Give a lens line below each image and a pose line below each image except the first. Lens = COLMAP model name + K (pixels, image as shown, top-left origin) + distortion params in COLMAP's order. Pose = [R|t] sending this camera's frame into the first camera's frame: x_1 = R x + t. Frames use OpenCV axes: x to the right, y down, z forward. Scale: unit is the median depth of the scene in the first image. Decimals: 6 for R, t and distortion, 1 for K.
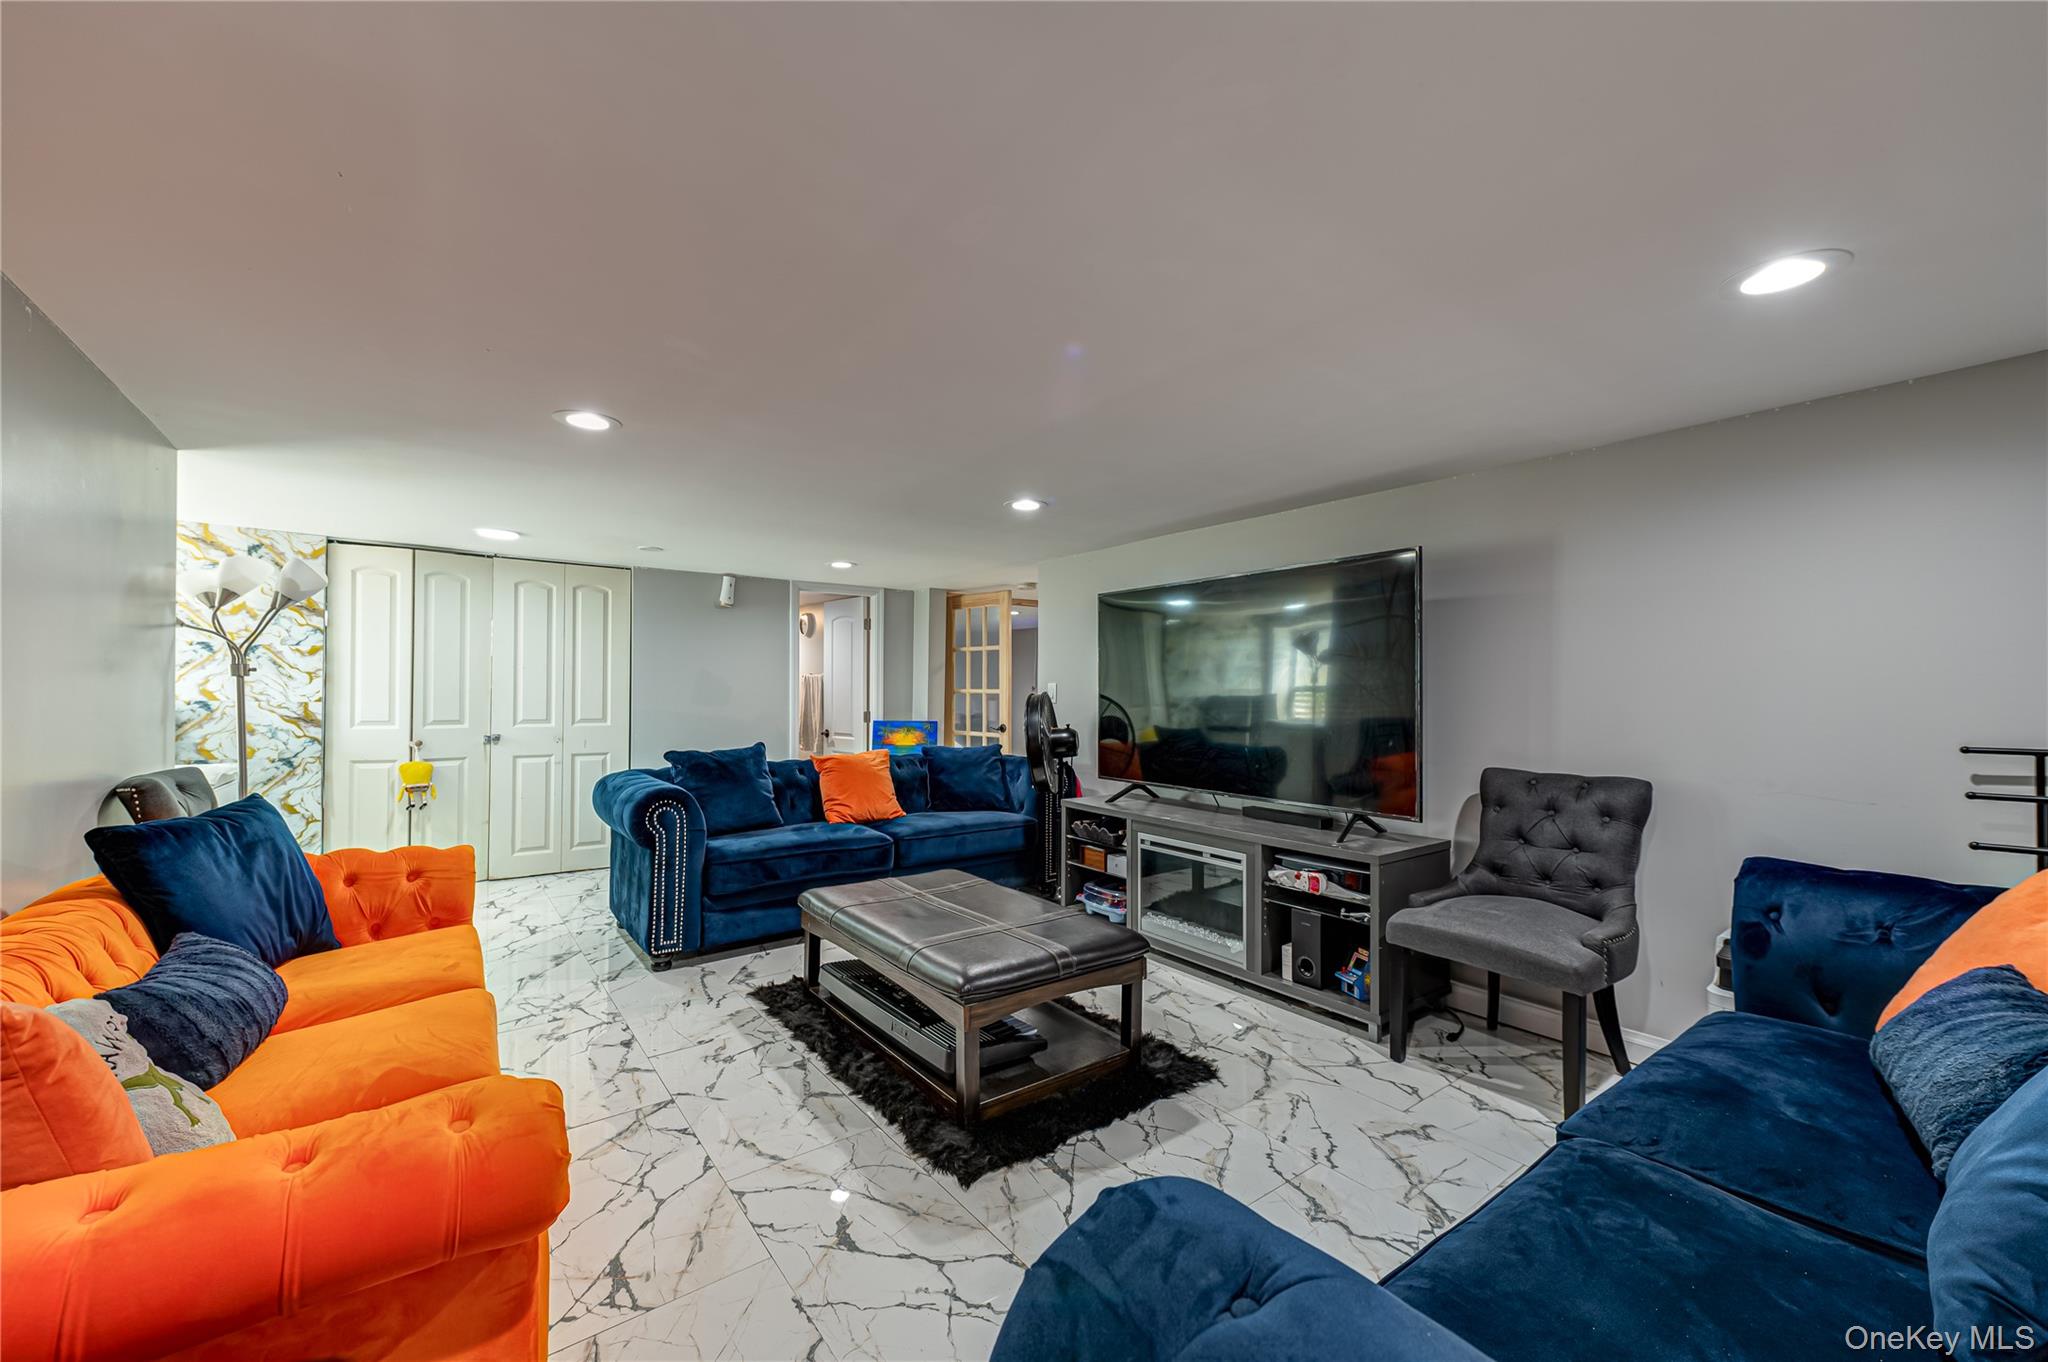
lens RADIAL K [[799.0, 0, 1017.7], [0, 799.0, 688.3], [0, 0, 1]] dist [0.013959, -0.000088]
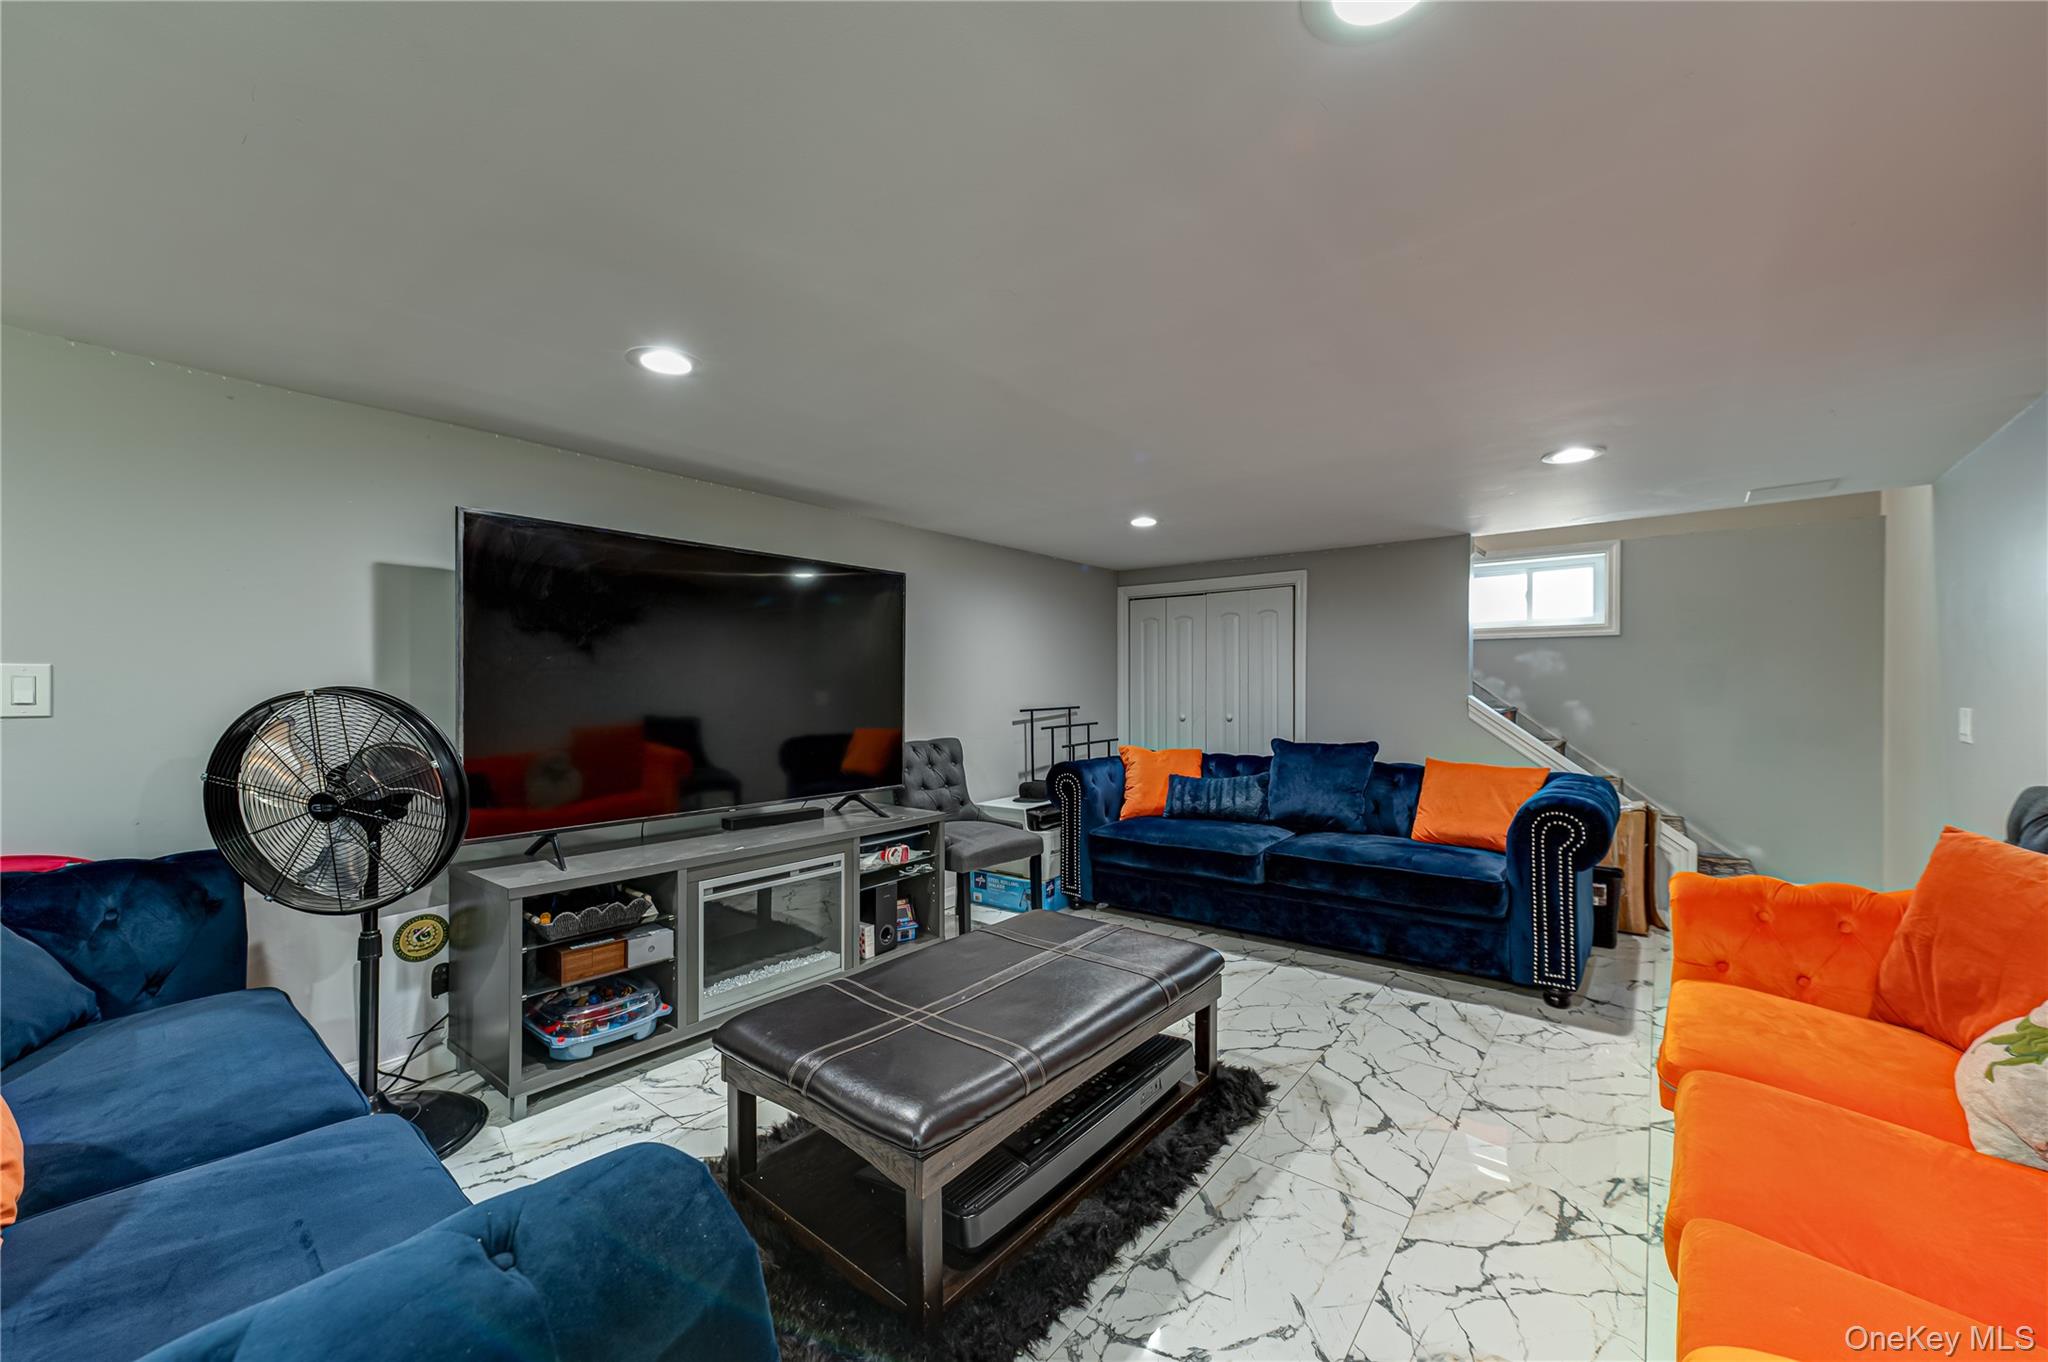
lens RADIAL K [[799.0, 0, 1019.4], [0, 799.0, 690.6], [0, 0, 1]] dist [0.013959, -0.000088]
pose [[-0.250448, -0.005332, 0.968115, -0.955405], [-0.004029, 0.999982, 0.004465, 0.005647], [-0.968122, -0.002782, -0.250465, 1.393520]]
